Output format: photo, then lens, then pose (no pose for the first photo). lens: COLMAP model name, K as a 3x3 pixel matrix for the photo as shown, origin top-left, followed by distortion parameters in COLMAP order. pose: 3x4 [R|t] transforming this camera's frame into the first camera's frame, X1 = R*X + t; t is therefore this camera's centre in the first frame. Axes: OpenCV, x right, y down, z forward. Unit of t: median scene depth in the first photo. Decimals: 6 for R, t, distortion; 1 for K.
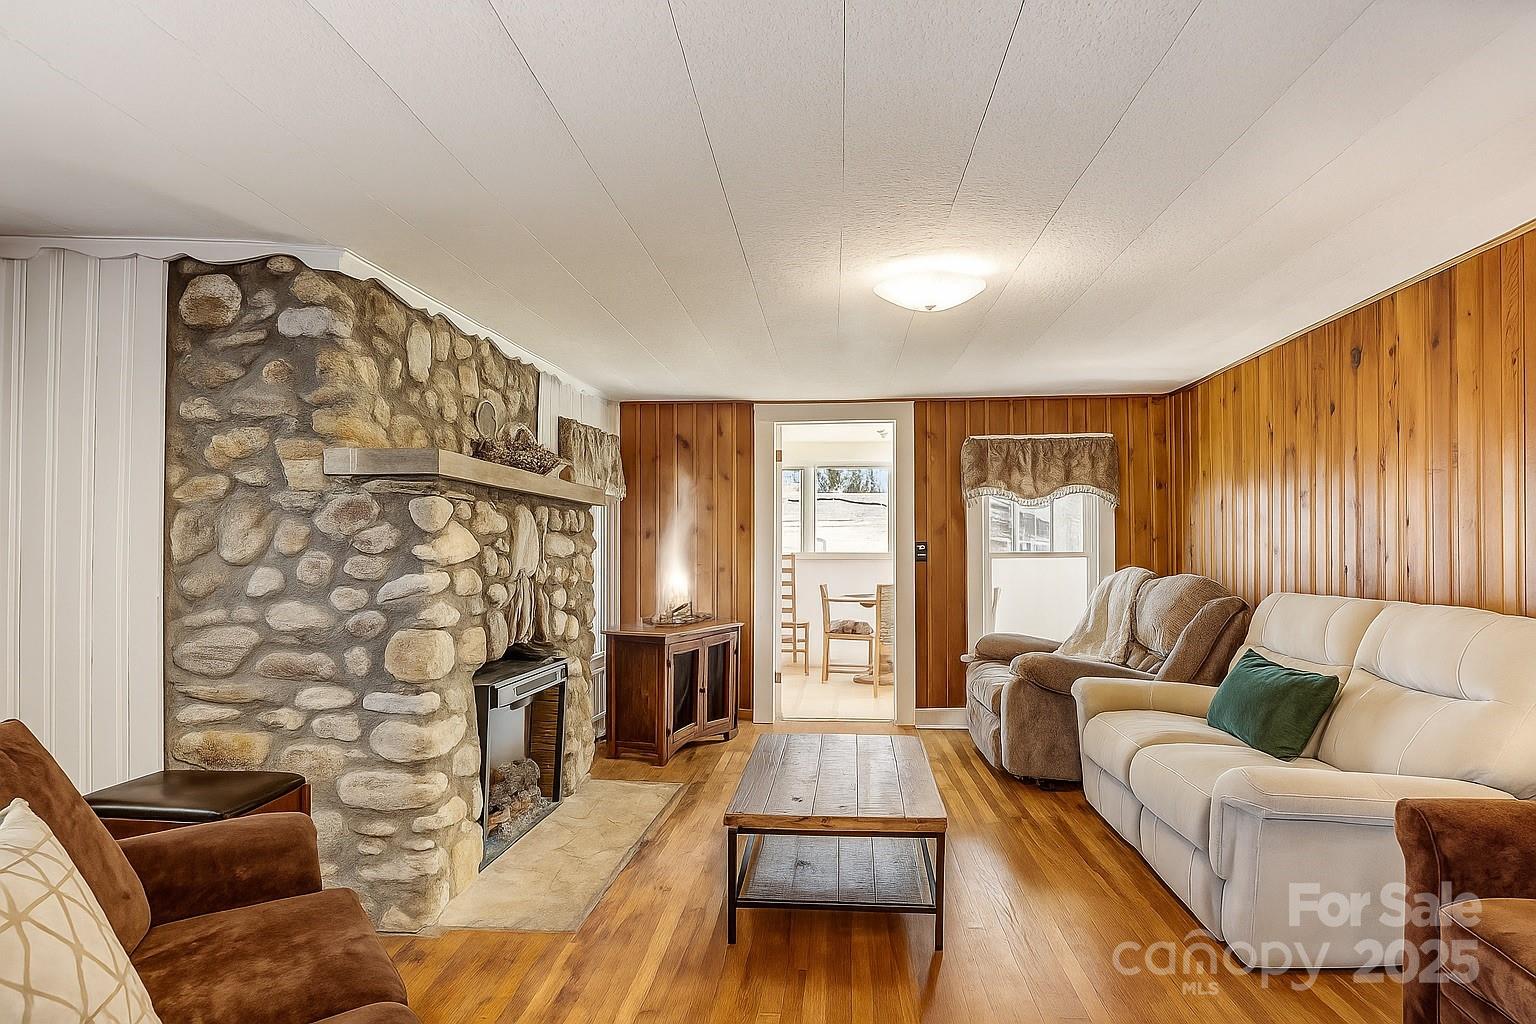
lens RADIAL K [[857.6, 0, 766.2], [0, 857.6, 521.9], [0, 0, 1]] dist [0.004404, -0.016813]
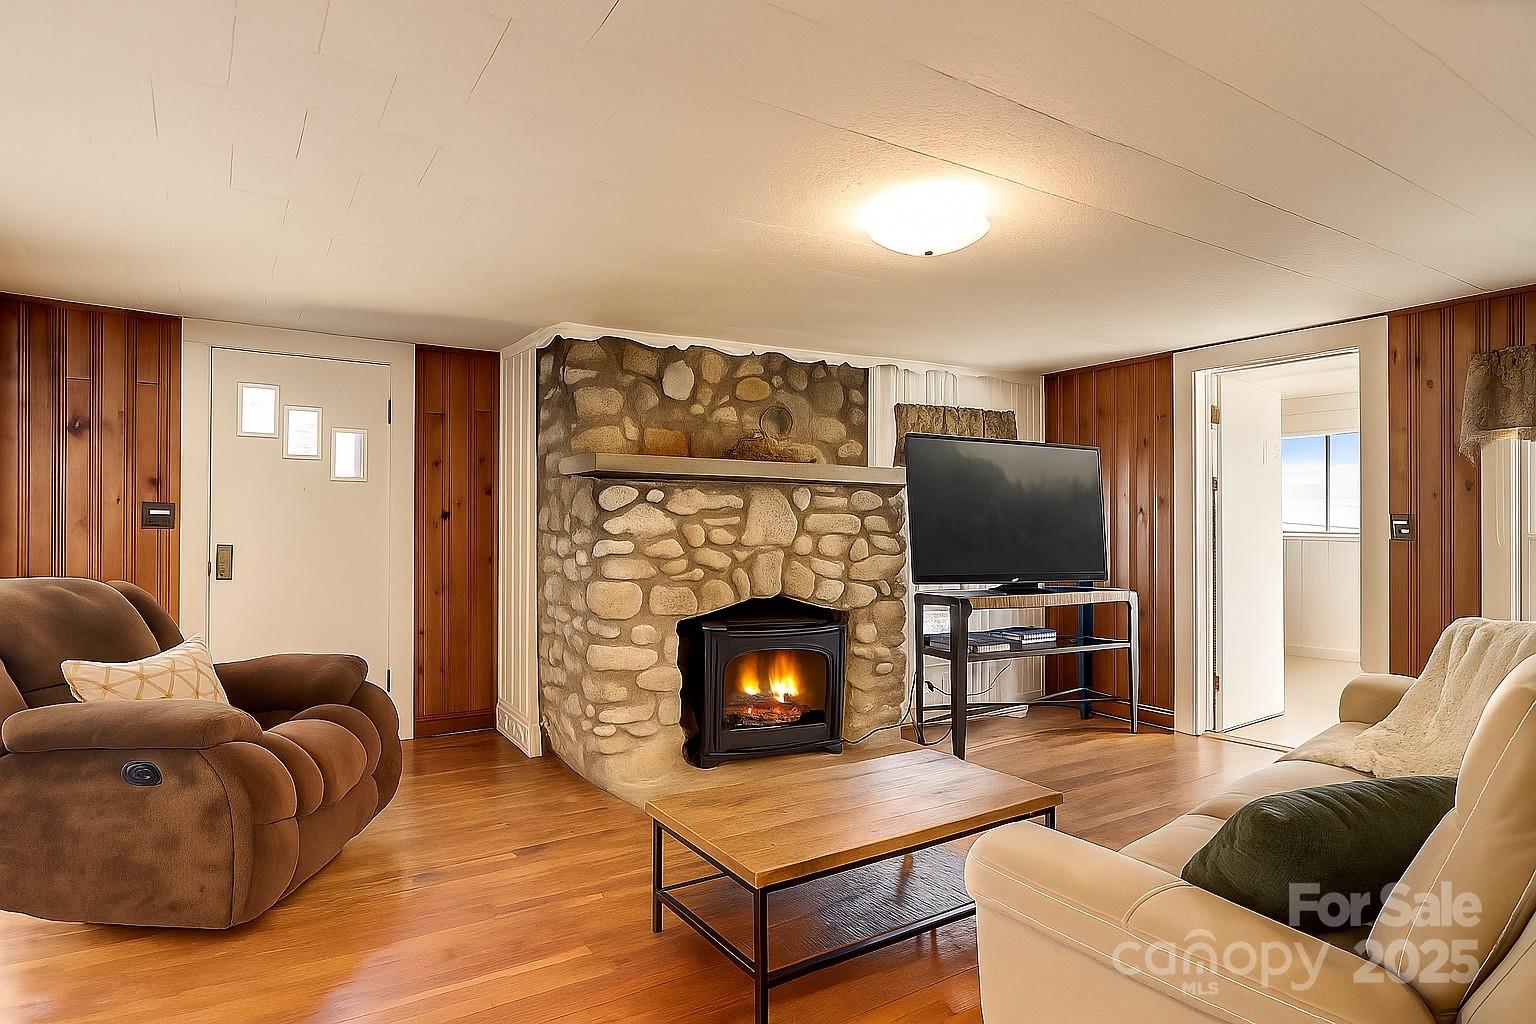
lens RADIAL K [[857.6, 0, 766.2], [0, 857.6, 521.9], [0, 0, 1]] dist [0.004404, -0.016813]
pose [[0.613825, -0.006067, -0.789419, 0.608070], [0.024428, 0.999638, 0.011311, 0.012411], [0.789064, -0.026227, 0.613750, 0.231512]]
